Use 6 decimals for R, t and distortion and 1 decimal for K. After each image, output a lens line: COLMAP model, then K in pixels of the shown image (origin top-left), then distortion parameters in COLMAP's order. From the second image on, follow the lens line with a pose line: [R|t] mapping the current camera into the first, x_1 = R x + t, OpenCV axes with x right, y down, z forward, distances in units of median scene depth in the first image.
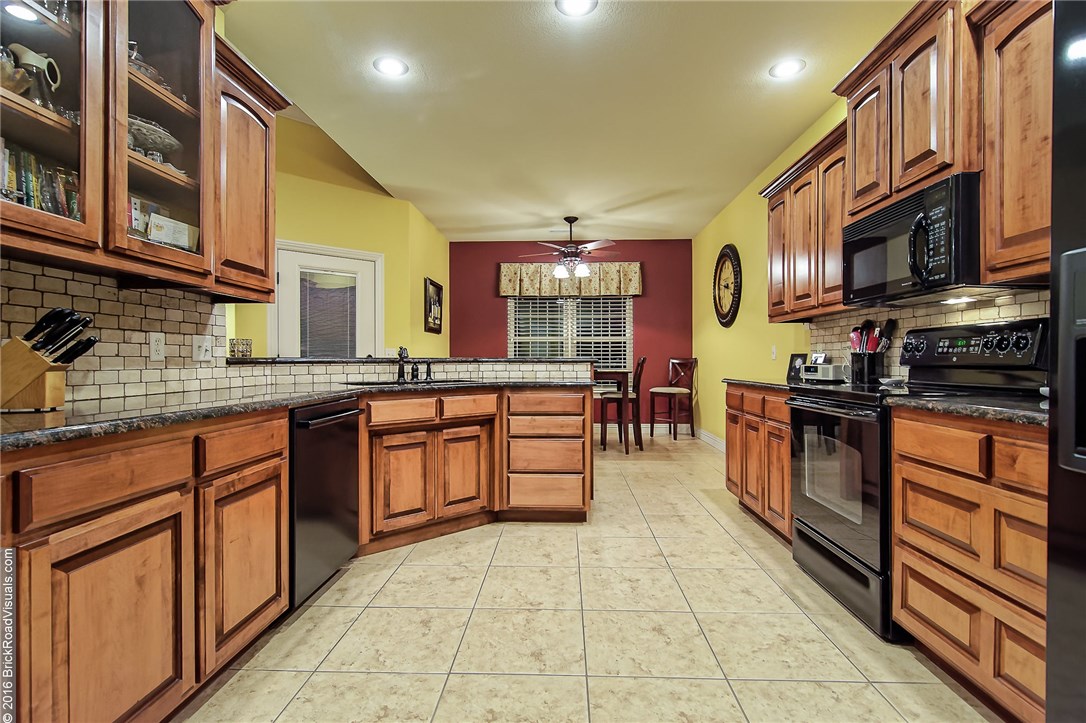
lens RADIAL K [[559.9, 0, 542.8], [0, 559.9, 363.9], [0, 0, 1]] dist [0.000751, 0.000192]
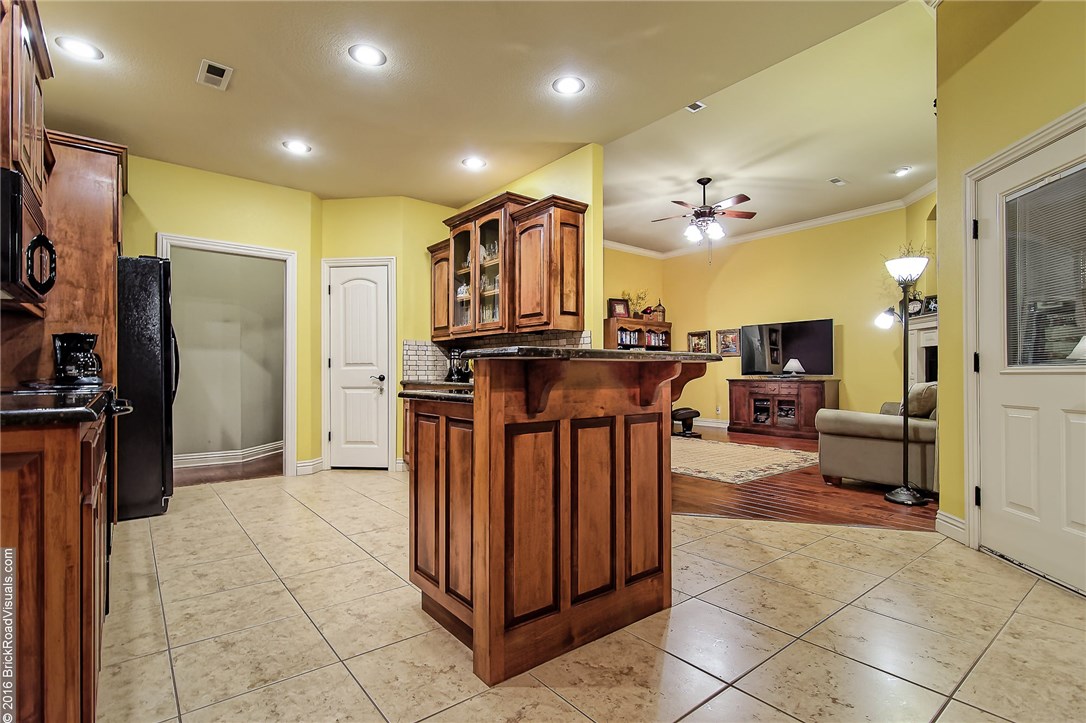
lens RADIAL K [[515.8, 0, 543.1], [0, 515.8, 366.3], [0, 0, 1]] dist [-0.000138, -0.000010]
pose [[-0.761349, -0.002506, -0.648338, 0.461636], [-0.000027, 0.999993, -0.003834, 0.004909], [0.648343, -0.002902, -0.761343, 1.983856]]
